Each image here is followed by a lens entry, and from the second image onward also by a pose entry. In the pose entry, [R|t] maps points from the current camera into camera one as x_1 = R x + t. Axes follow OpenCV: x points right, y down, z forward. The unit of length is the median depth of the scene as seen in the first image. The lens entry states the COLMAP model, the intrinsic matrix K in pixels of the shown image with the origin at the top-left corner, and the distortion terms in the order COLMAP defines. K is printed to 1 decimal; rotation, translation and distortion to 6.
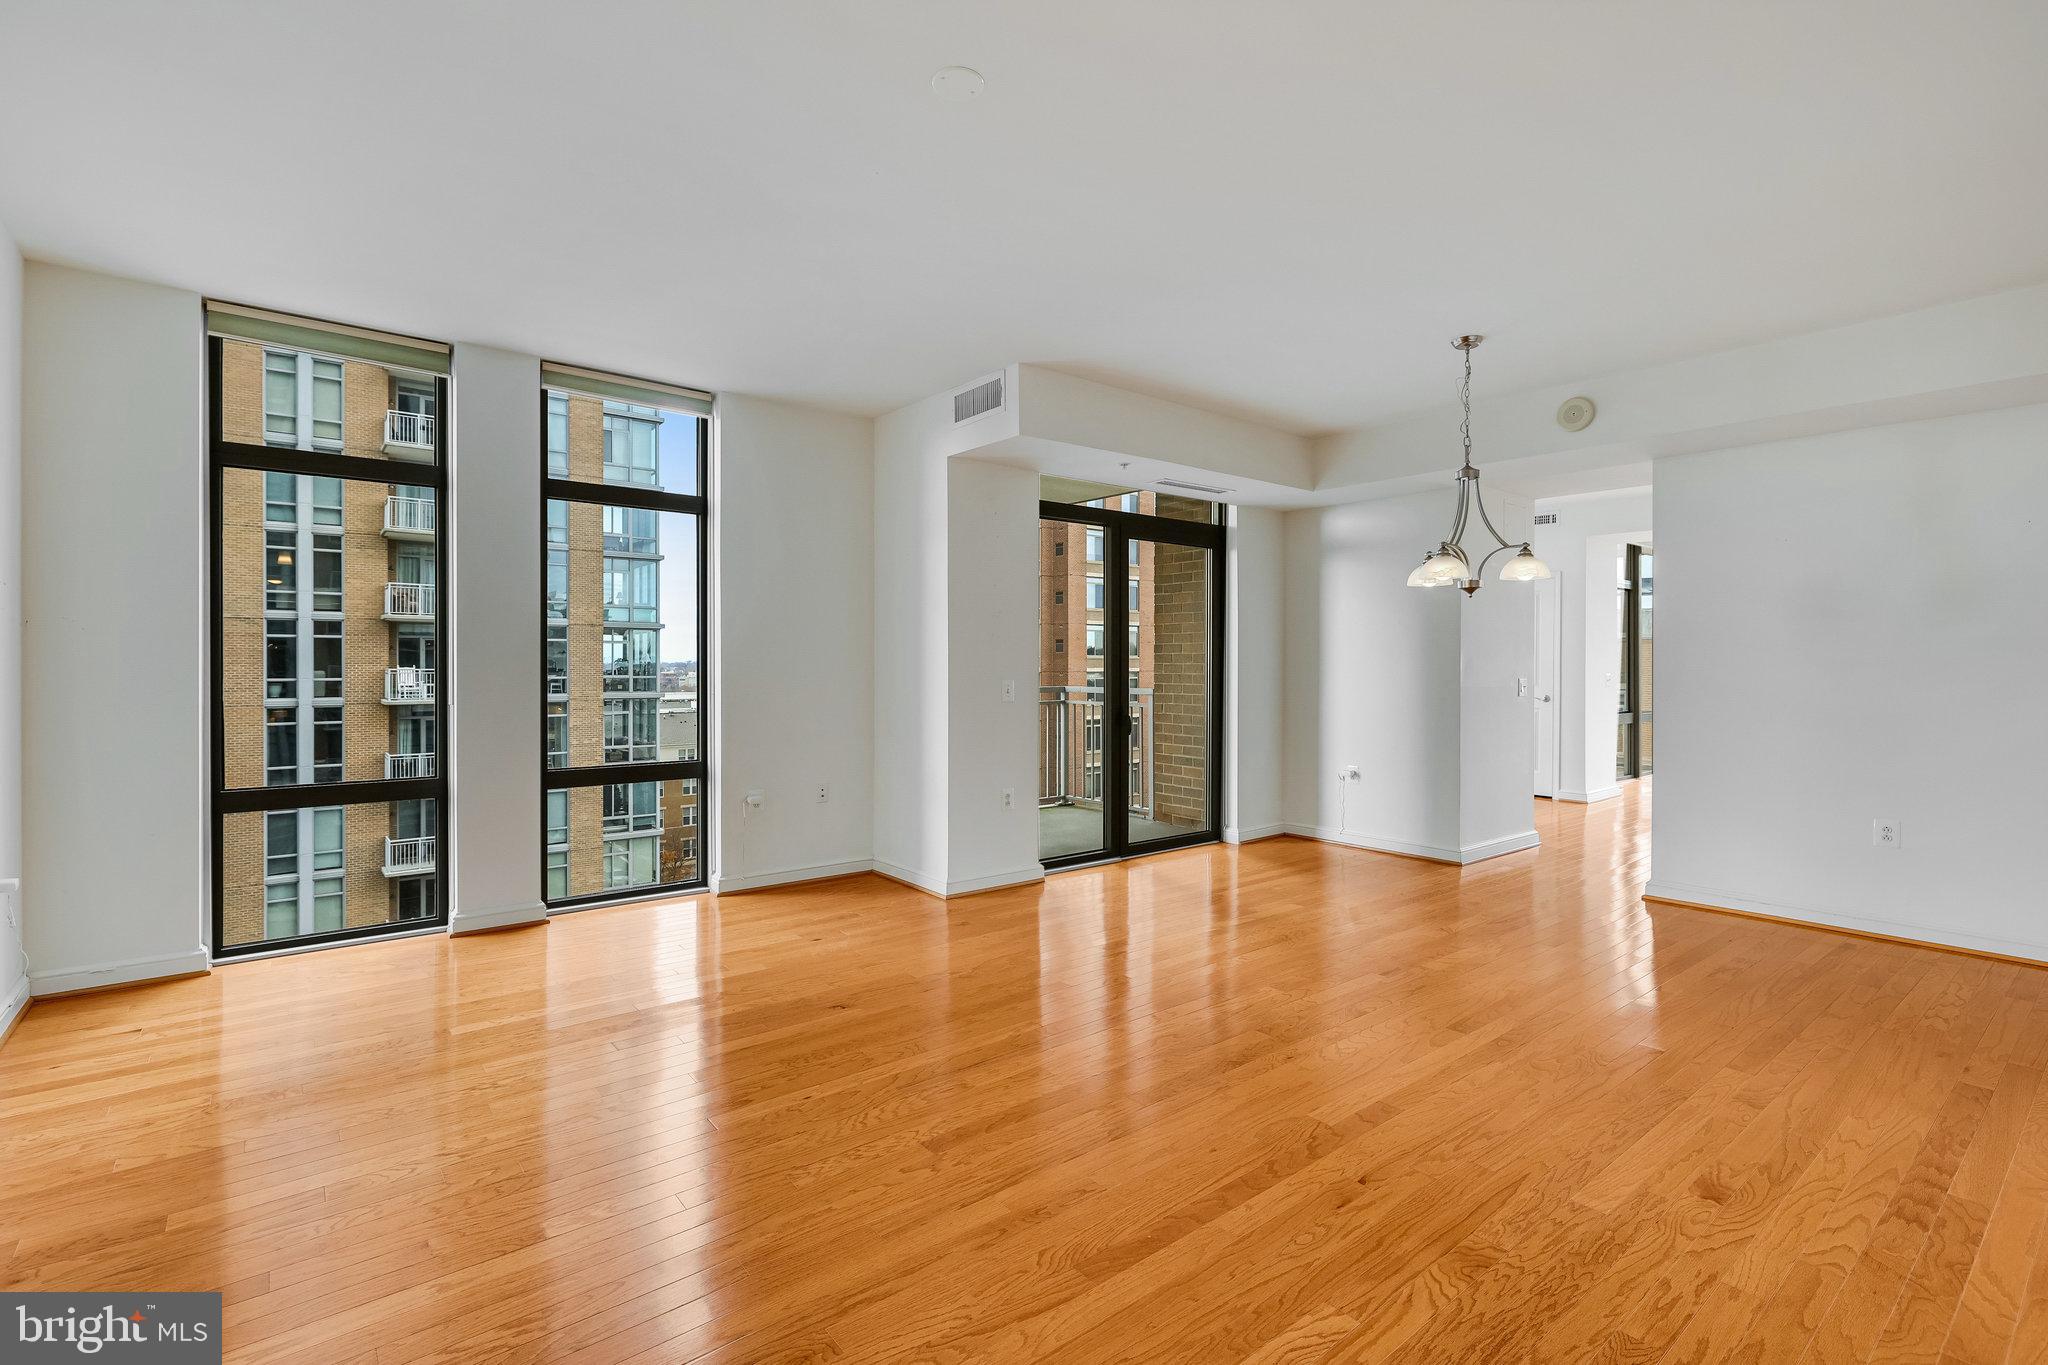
lens RADIAL K [[919.6, 0, 1028.8], [0, 919.6, 667.0], [0, 0, 1]] dist [-0.001167, 0.000589]
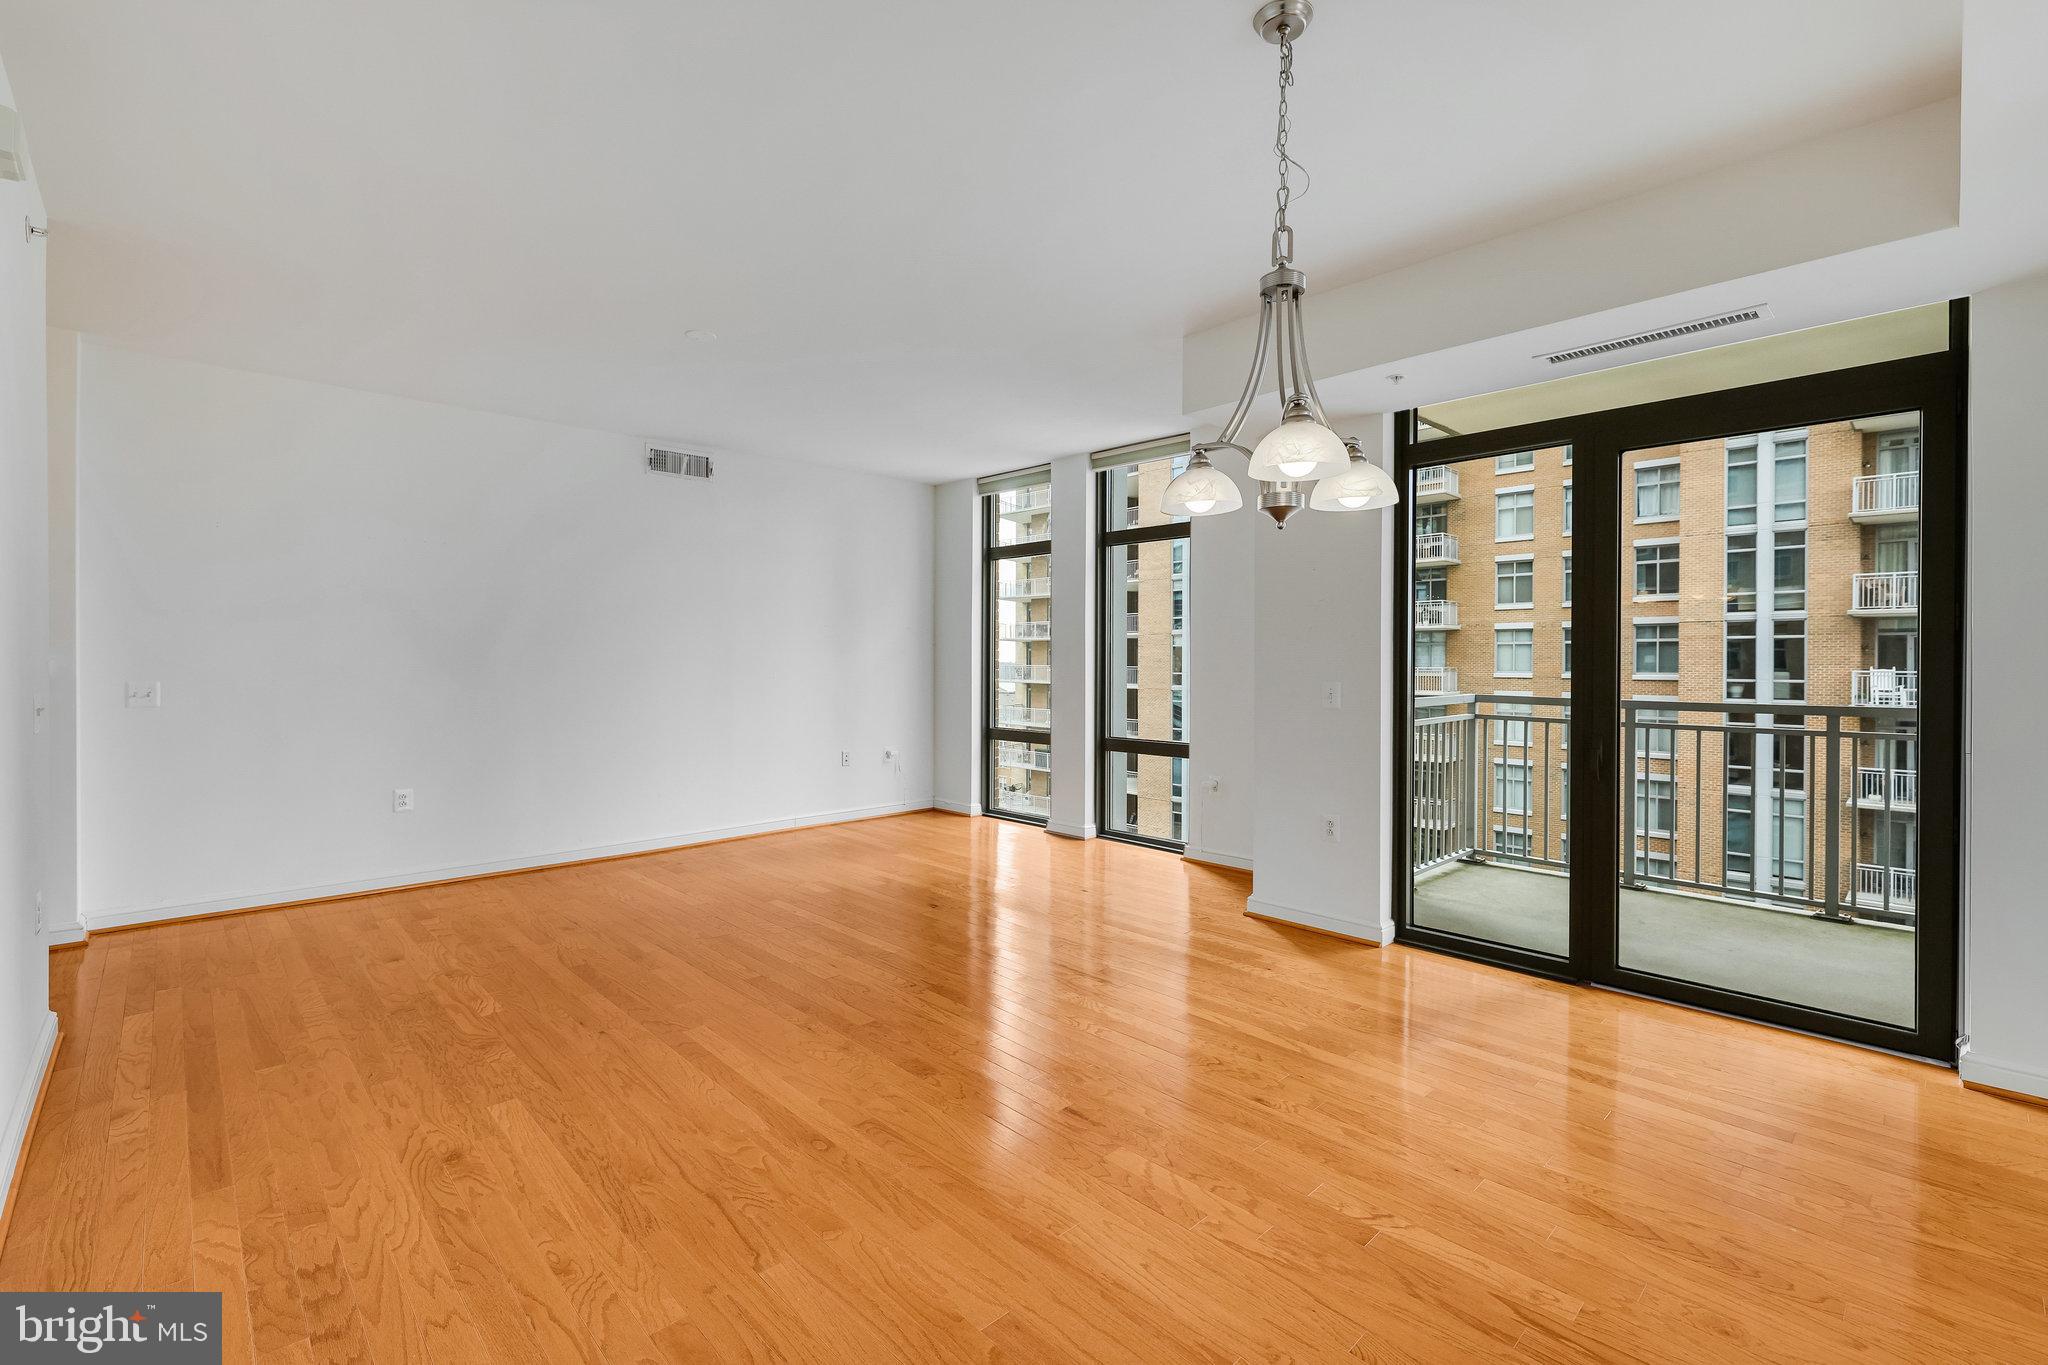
lens RADIAL K [[903.7, 0, 995.0], [0, 903.7, 663.9], [0, 0, 1]] dist [0.001914, -0.000827]
pose [[0.071080, 0.001036, -0.997470, 0.125706], [-0.005946, 0.999982, 0.000615, -0.000185], [0.997453, 0.005887, 0.071085, 0.106017]]
